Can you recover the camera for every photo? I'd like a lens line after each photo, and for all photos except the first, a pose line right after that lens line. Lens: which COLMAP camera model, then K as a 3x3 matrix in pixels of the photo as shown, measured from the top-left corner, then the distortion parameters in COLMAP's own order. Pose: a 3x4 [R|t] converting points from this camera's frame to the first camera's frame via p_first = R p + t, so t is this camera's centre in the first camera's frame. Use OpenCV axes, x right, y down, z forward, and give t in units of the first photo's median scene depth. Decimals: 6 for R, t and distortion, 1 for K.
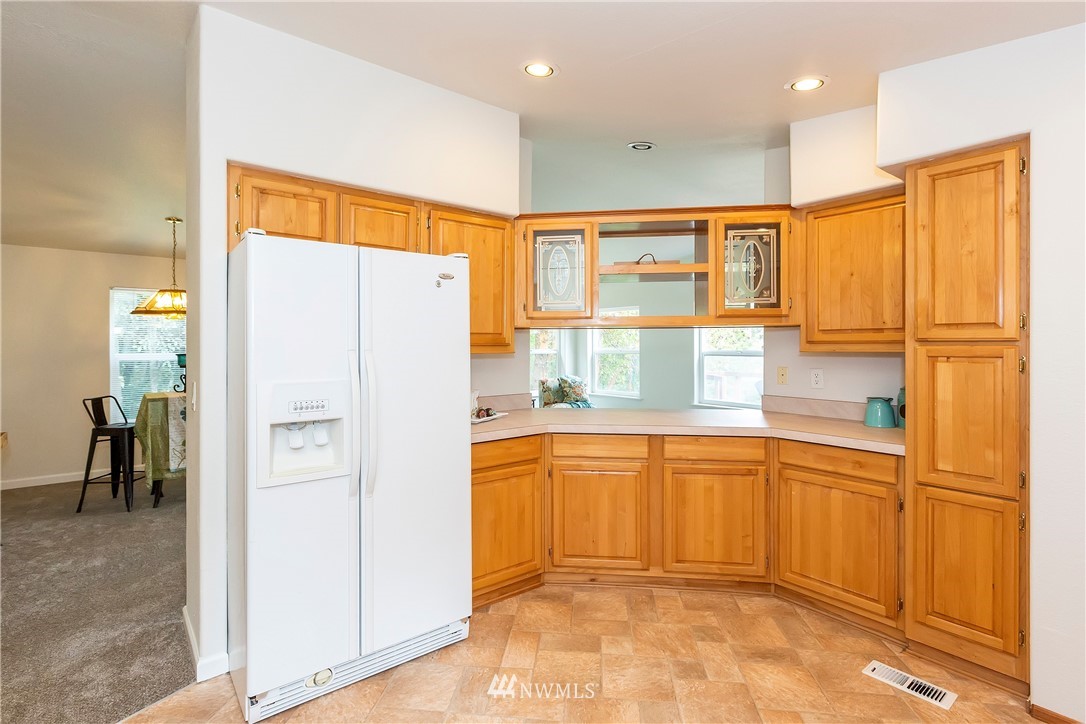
lens RADIAL K [[521.3, 0, 529.3], [0, 521.3, 338.9], [0, 0, 1]] dist [-0.004694, -0.000306]
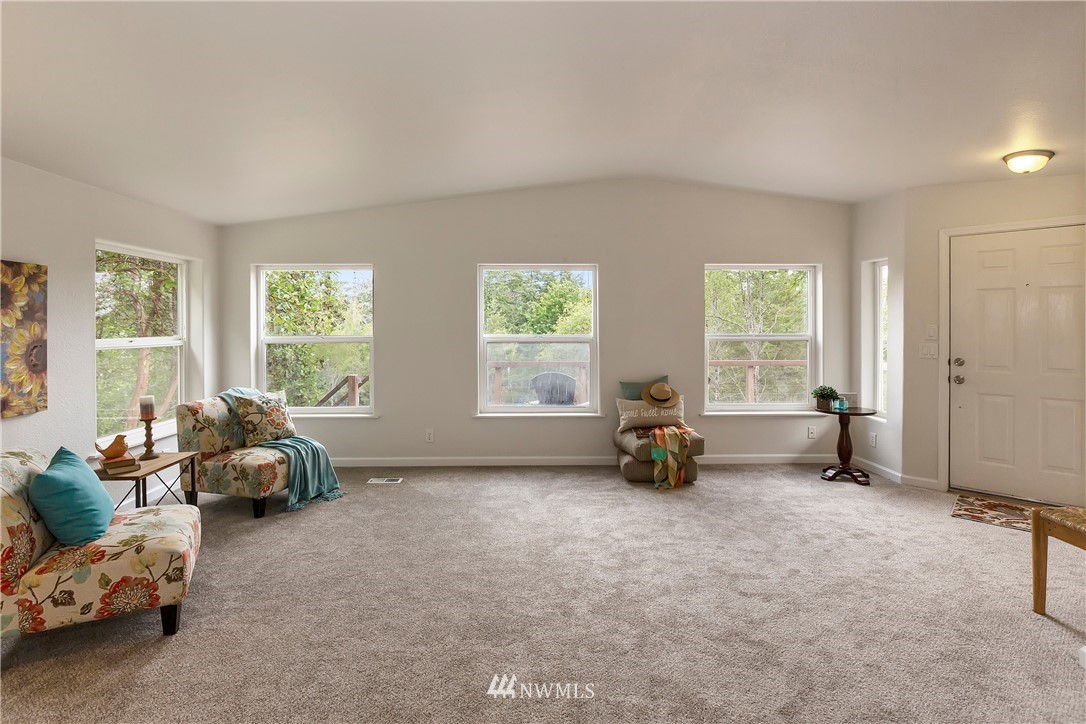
lens RADIAL K [[525.9, 0, 535.4], [0, 525.9, 326.2], [0, 0, 1]] dist [-0.000839, -0.001569]
pose [[0.598437, -0.002598, 0.801166, -0.292671], [-0.005066, 0.999962, 0.007026, 0.011156], [-0.801154, -0.008263, 0.598401, 0.891598]]
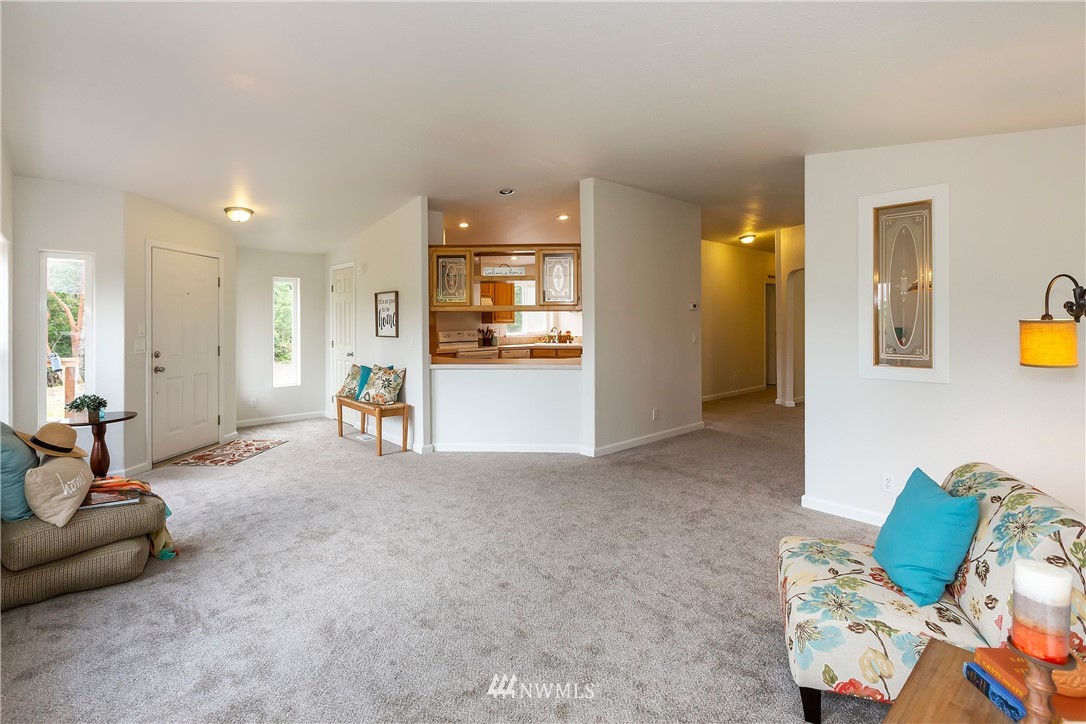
lens RADIAL K [[525.9, 0, 530.3], [0, 525.9, 309.8], [0, 0, 1]] dist [-0.000839, -0.001569]
pose [[-0.997551, 0.000681, -0.069938, 0.193639], [0.002693, 0.999585, -0.028683, 0.016920], [0.069889, -0.028801, -0.997139, 1.977680]]
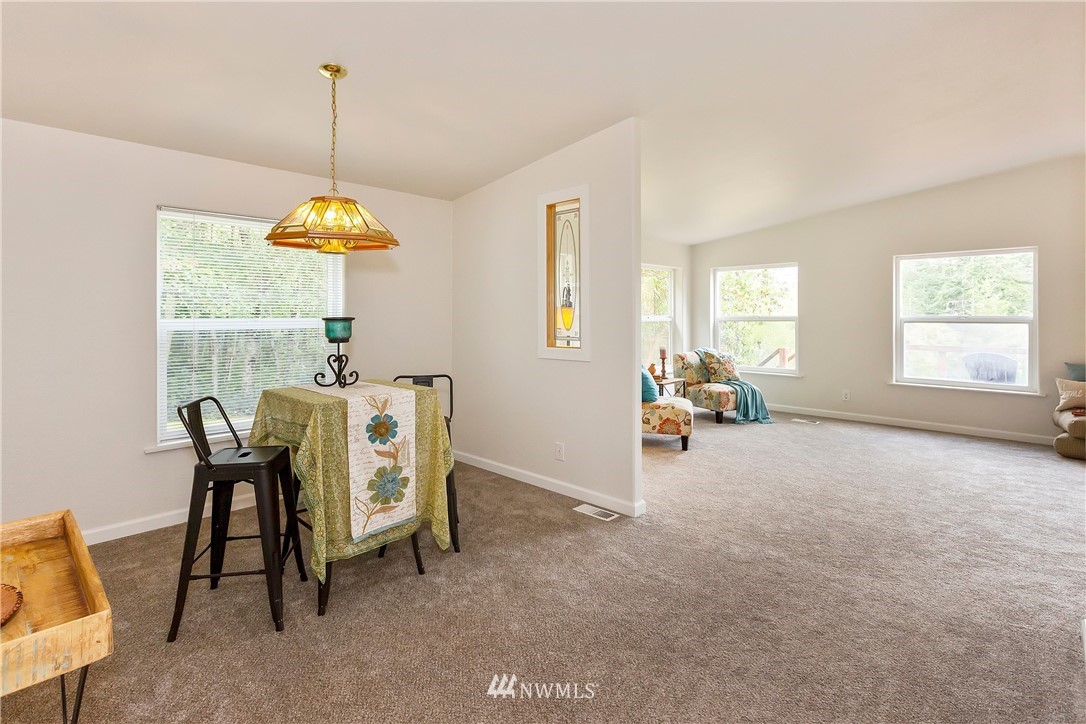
lens RADIAL K [[521.3, 0, 508.6], [0, 521.3, 319.0], [0, 0, 1]] dist [-0.004694, -0.000306]
pose [[0.995584, -0.003913, 0.093792, -0.555887], [0.002344, 0.999855, 0.016843, 0.022545], [-0.093844, -0.016549, 0.995449, 0.449809]]
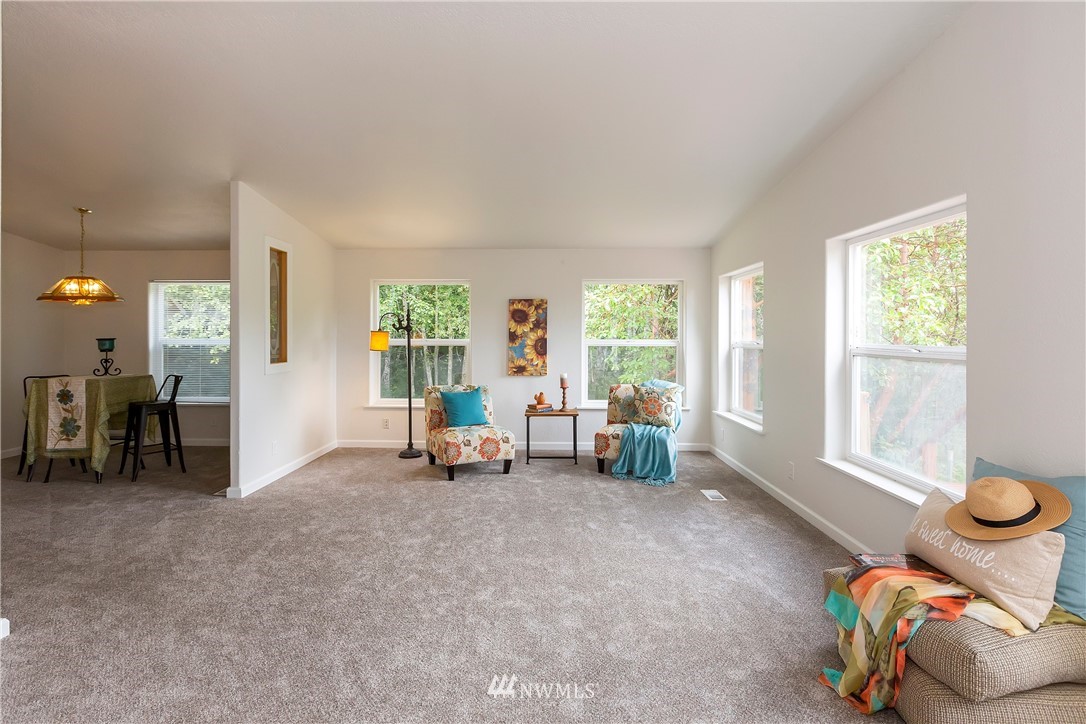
lens RADIAL K [[525.9, 0, 525.6], [0, 525.9, 337.8], [0, 0, 1]] dist [-0.000839, -0.001569]
pose [[0.756863, 0.004760, -0.653556, 0.681030], [0.004551, 0.999911, 0.012554, 0.019081], [0.653557, -0.012476, 0.756774, 0.792191]]
